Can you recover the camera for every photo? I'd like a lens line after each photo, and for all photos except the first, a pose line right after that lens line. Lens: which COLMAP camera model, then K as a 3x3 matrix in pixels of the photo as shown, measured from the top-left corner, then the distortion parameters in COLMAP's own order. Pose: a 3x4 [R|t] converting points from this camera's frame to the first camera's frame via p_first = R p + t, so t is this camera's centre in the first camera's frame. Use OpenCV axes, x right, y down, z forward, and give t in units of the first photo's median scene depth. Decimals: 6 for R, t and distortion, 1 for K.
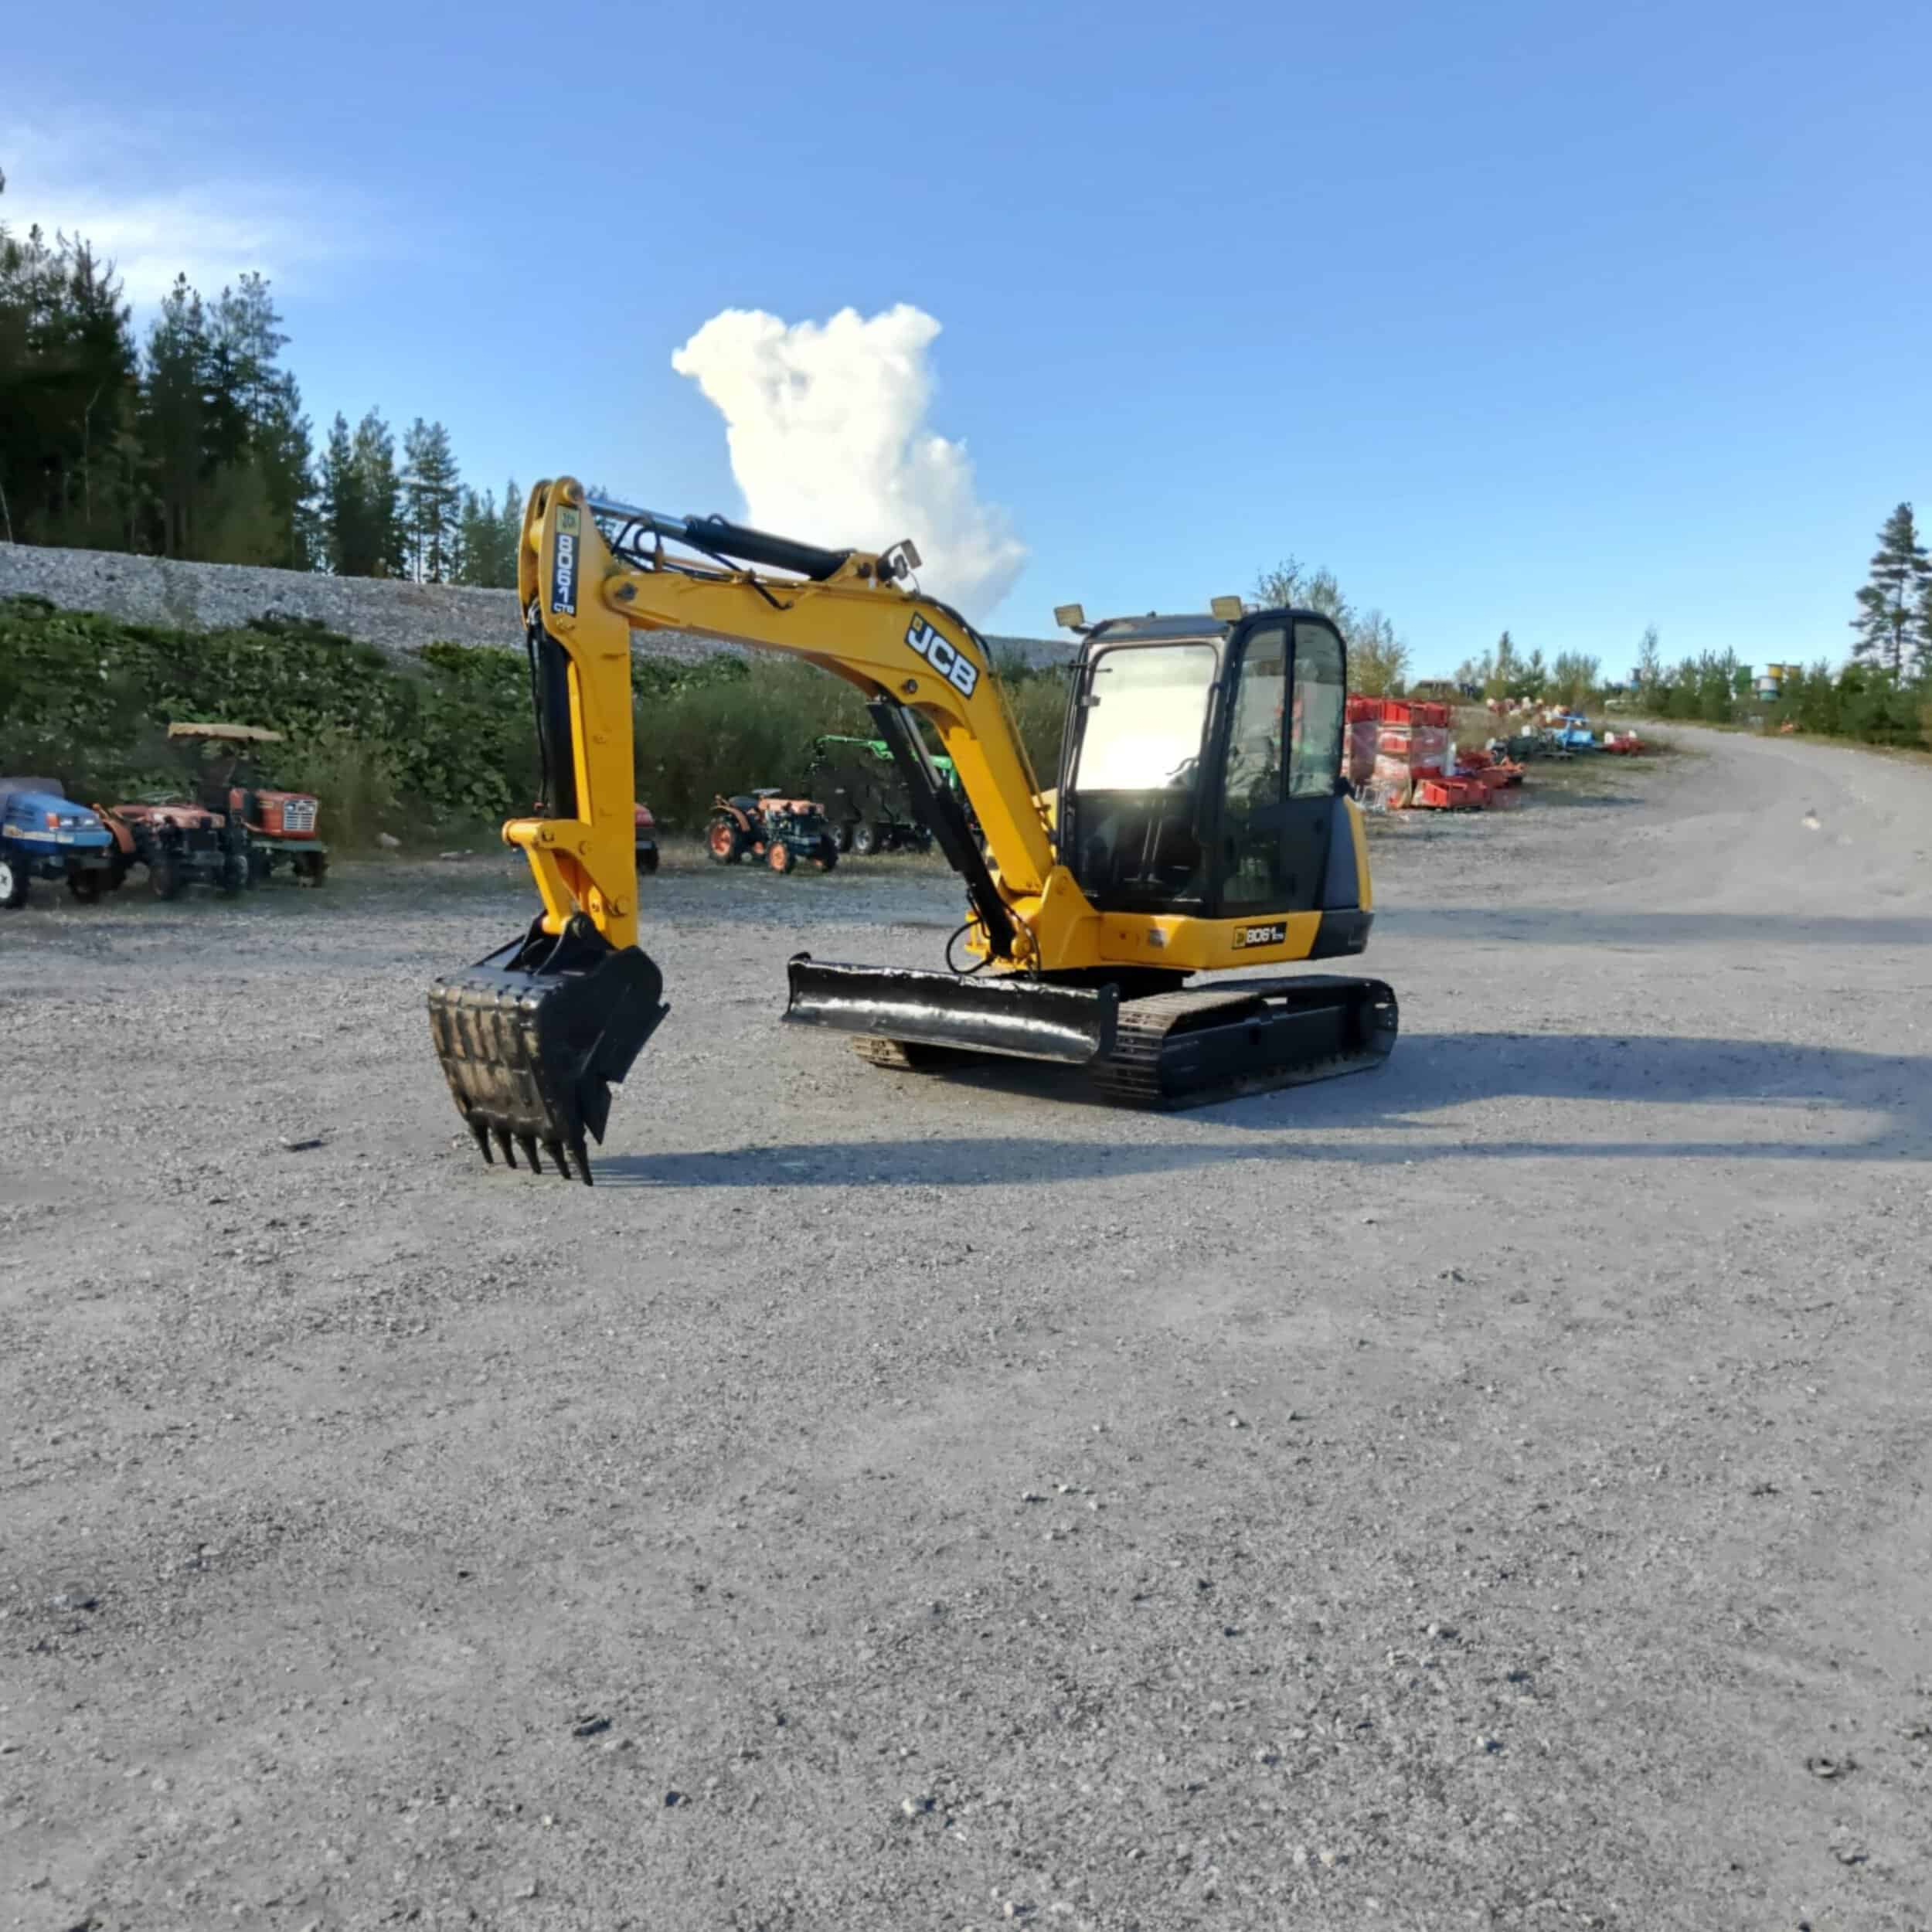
lens RADIAL K [[1861.3, 0, 966.0], [0, 1861.3, 966.0], [0, 0, 1]] dist [0.018652, -0.026806]
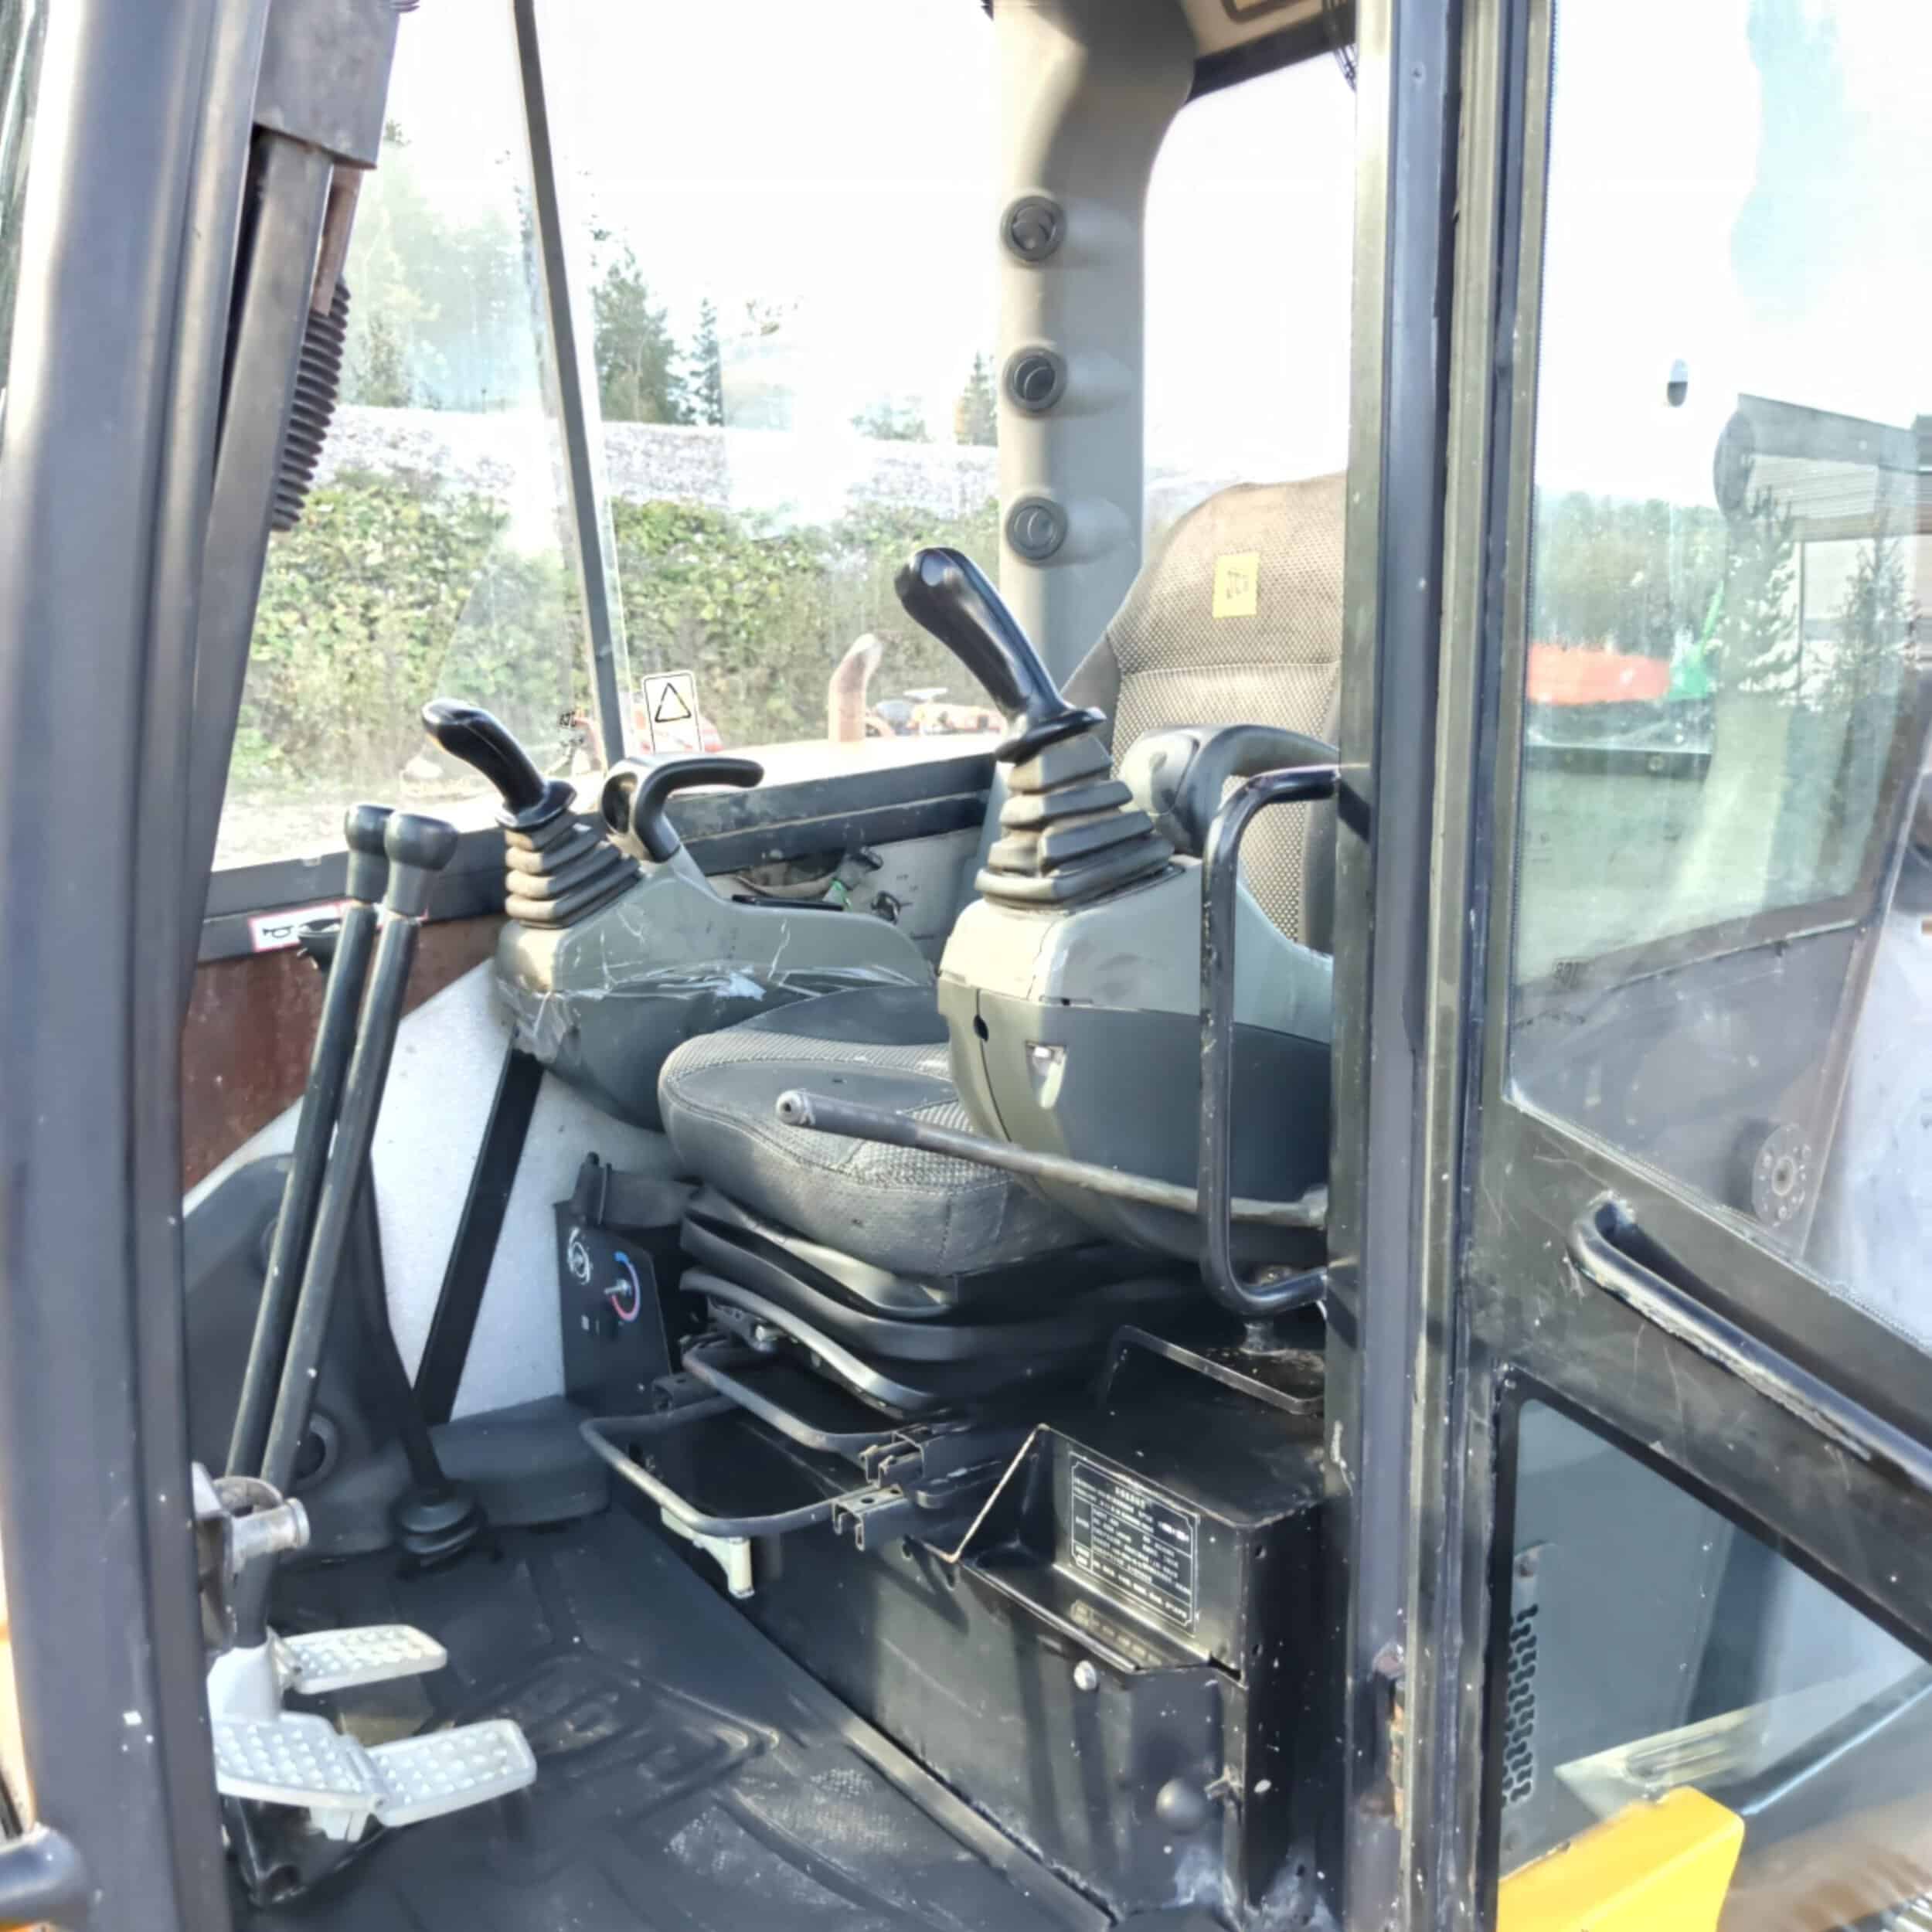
lens RADIAL K [[1861.3, 0, 966.0], [0, 1861.3, 966.0], [0, 0, 1]] dist [0.018652, -0.026806]
pose [[0.970191, 0.021855, -0.241352, 0.069396], [-0.006006, 0.997788, 0.066208, -0.042251], [0.242265, -0.062785, 0.968176, 0.370428]]
